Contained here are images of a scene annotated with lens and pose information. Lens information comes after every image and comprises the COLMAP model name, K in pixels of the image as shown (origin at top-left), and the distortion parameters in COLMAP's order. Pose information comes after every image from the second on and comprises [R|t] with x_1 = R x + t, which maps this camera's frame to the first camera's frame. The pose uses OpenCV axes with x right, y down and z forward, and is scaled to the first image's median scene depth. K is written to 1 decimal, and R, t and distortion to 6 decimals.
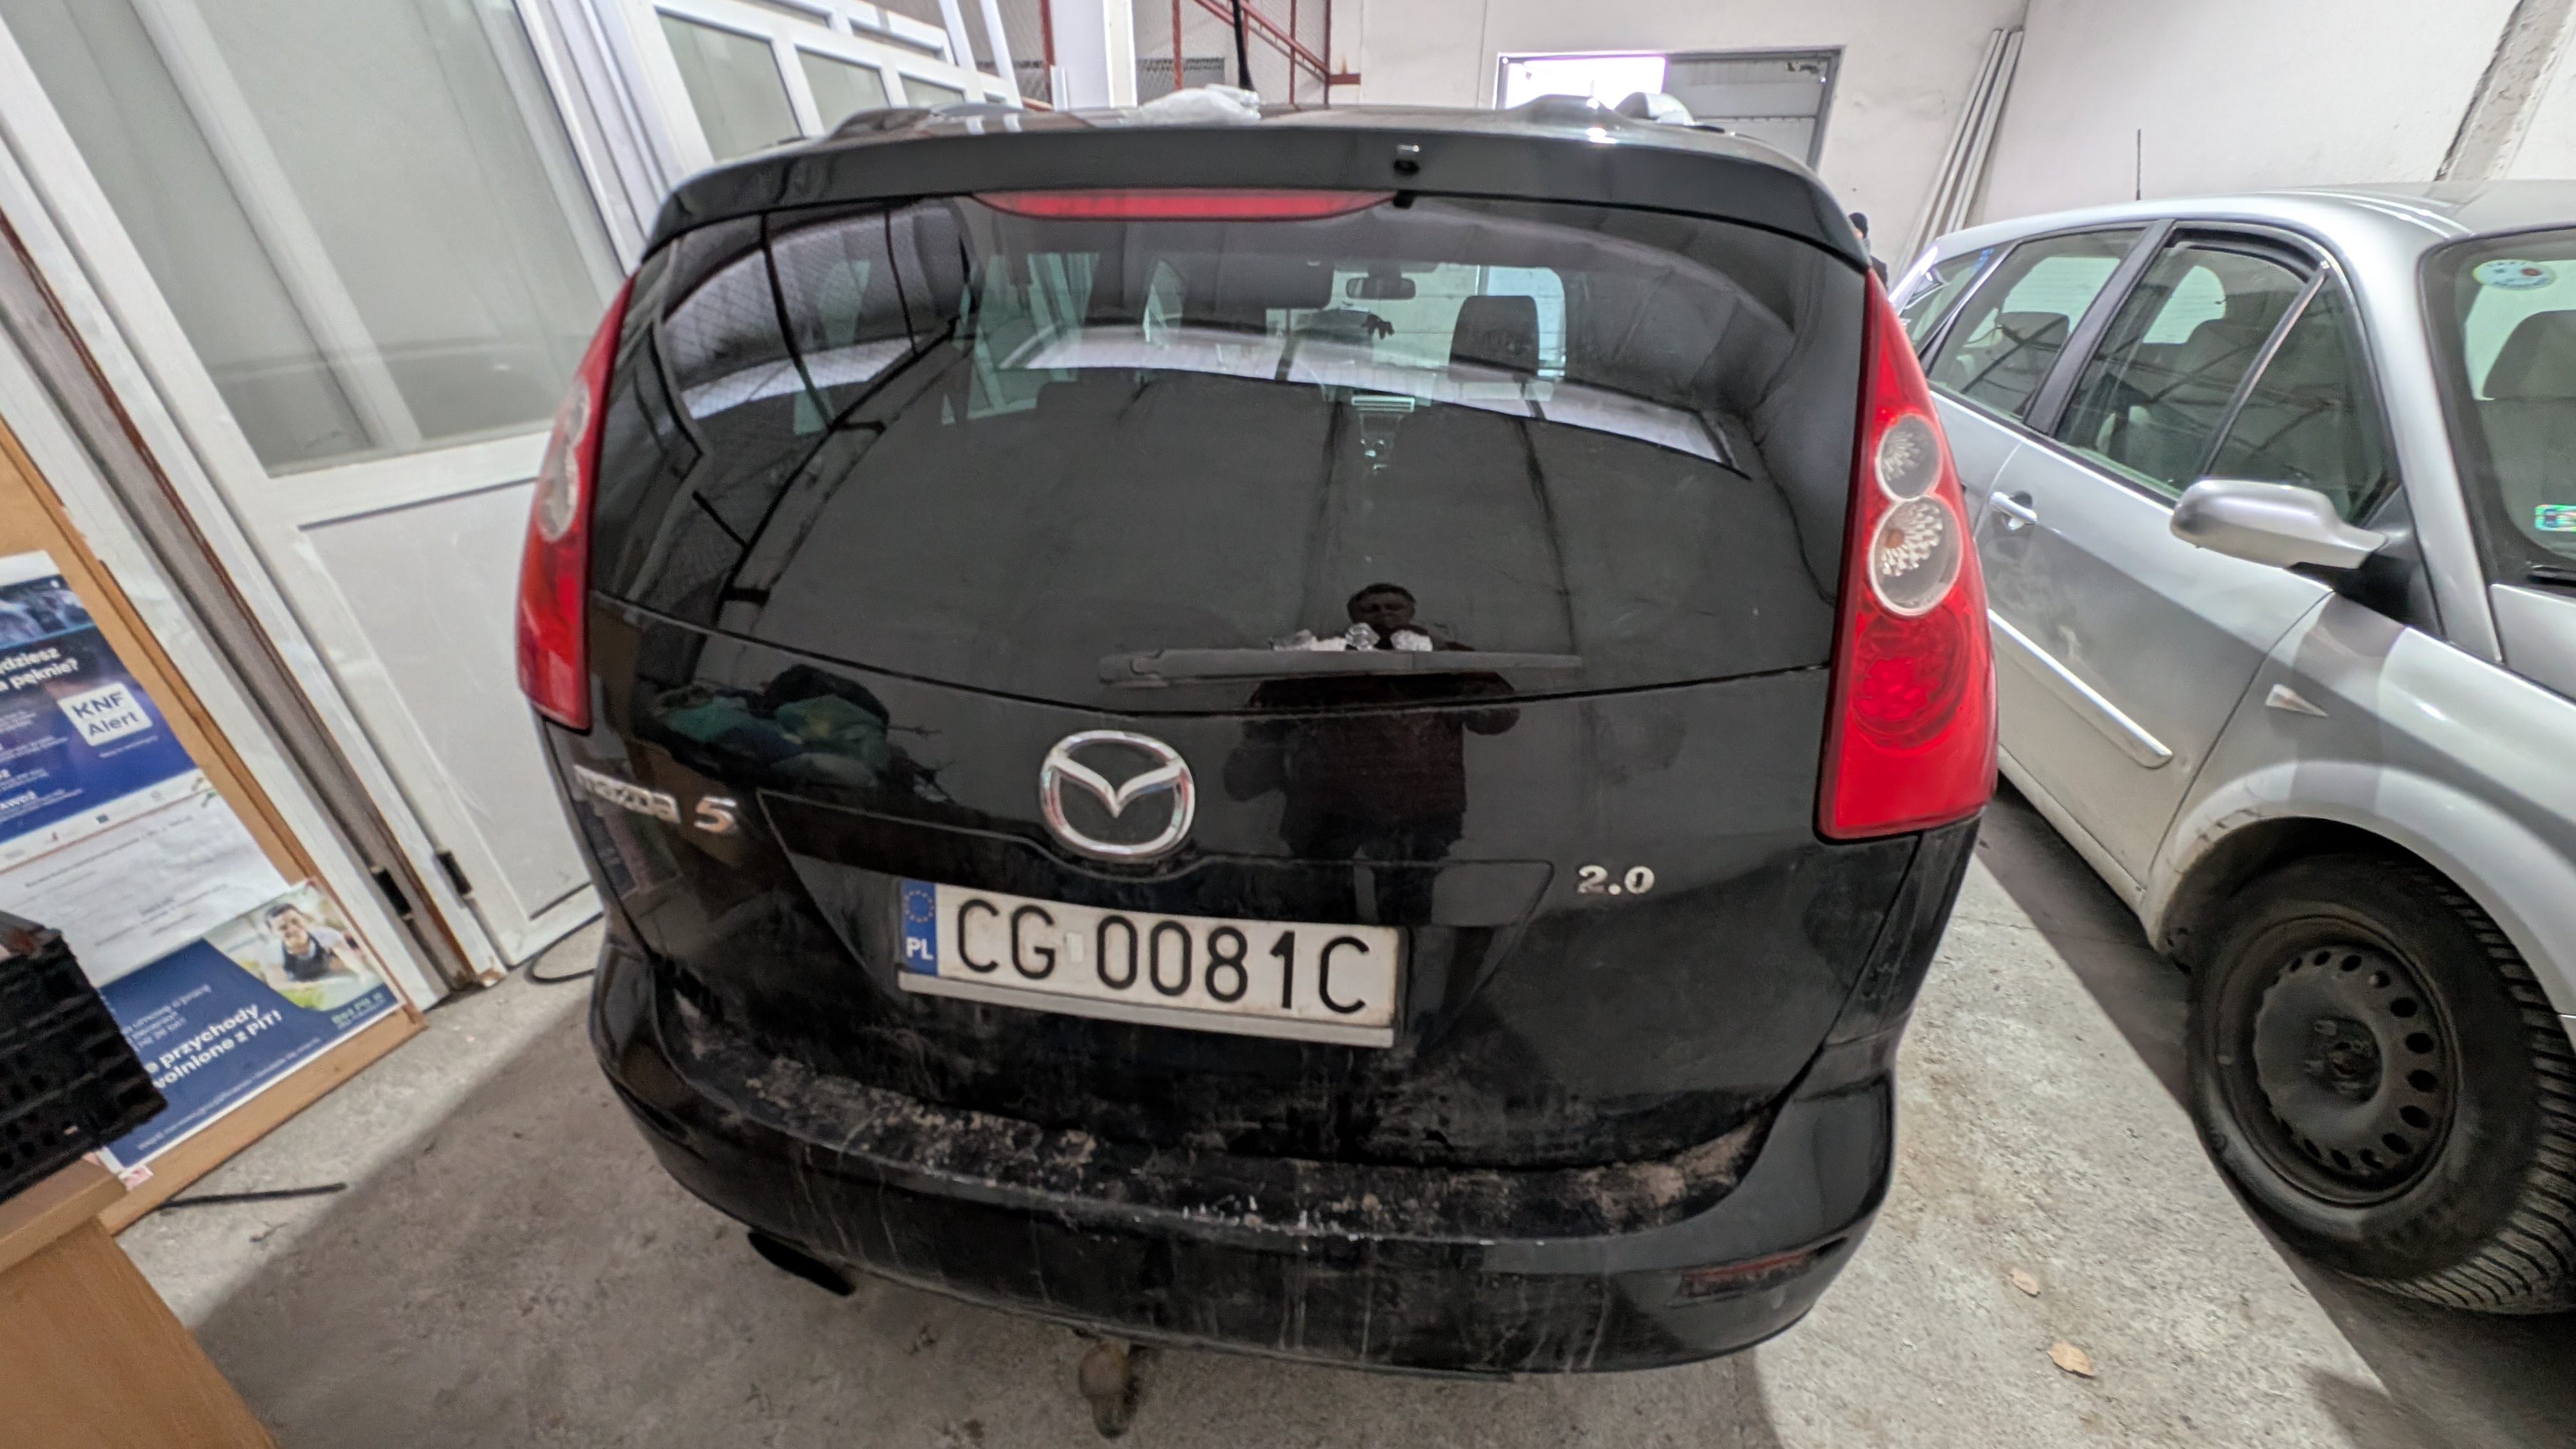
lens RADIAL K [[968.9, 0, 1293.9], [0, 968.9, 715.2], [0, 0, 1]] dist [-0.010730, 0.003085]
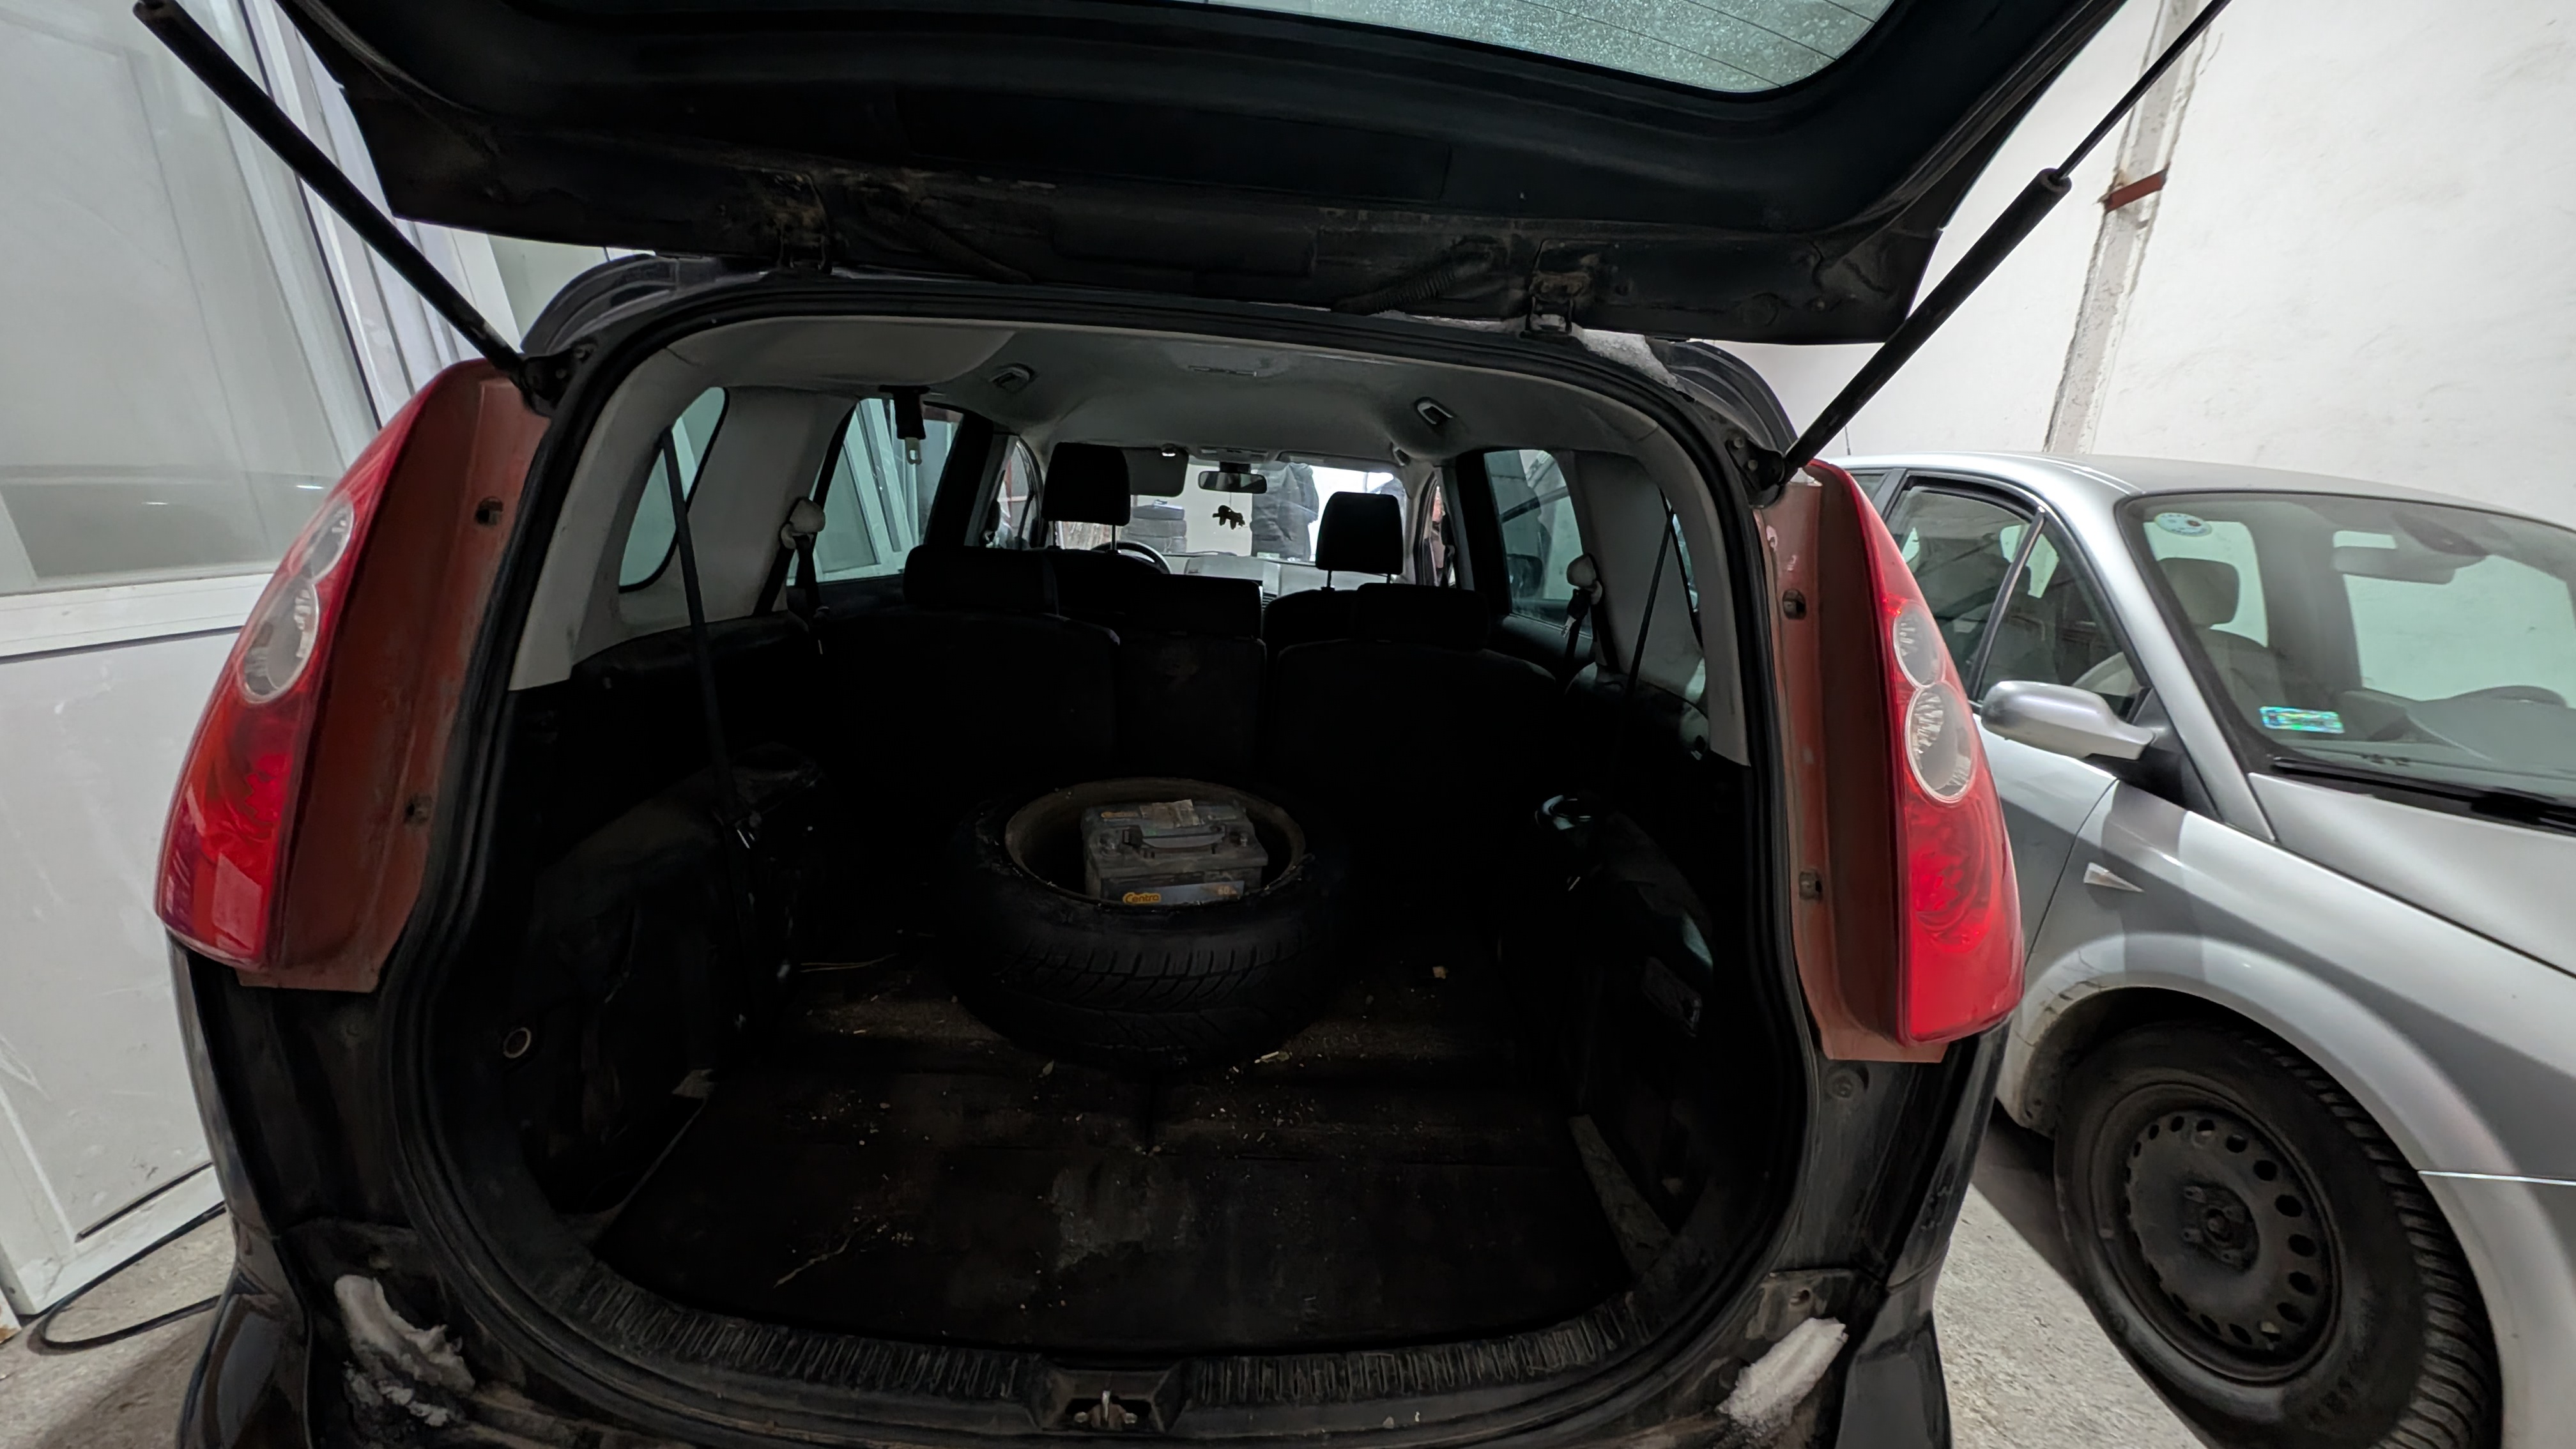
lens RADIAL K [[968.9, 0, 1293.9], [0, 968.9, 715.2], [0, 0, 1]] dist [-0.010730, 0.003085]
pose [[0.977802, 0.016322, 0.208896, -0.110977], [0.023670, 0.981975, -0.187524, -0.013860], [-0.208192, 0.188305, 0.959790, 0.102545]]
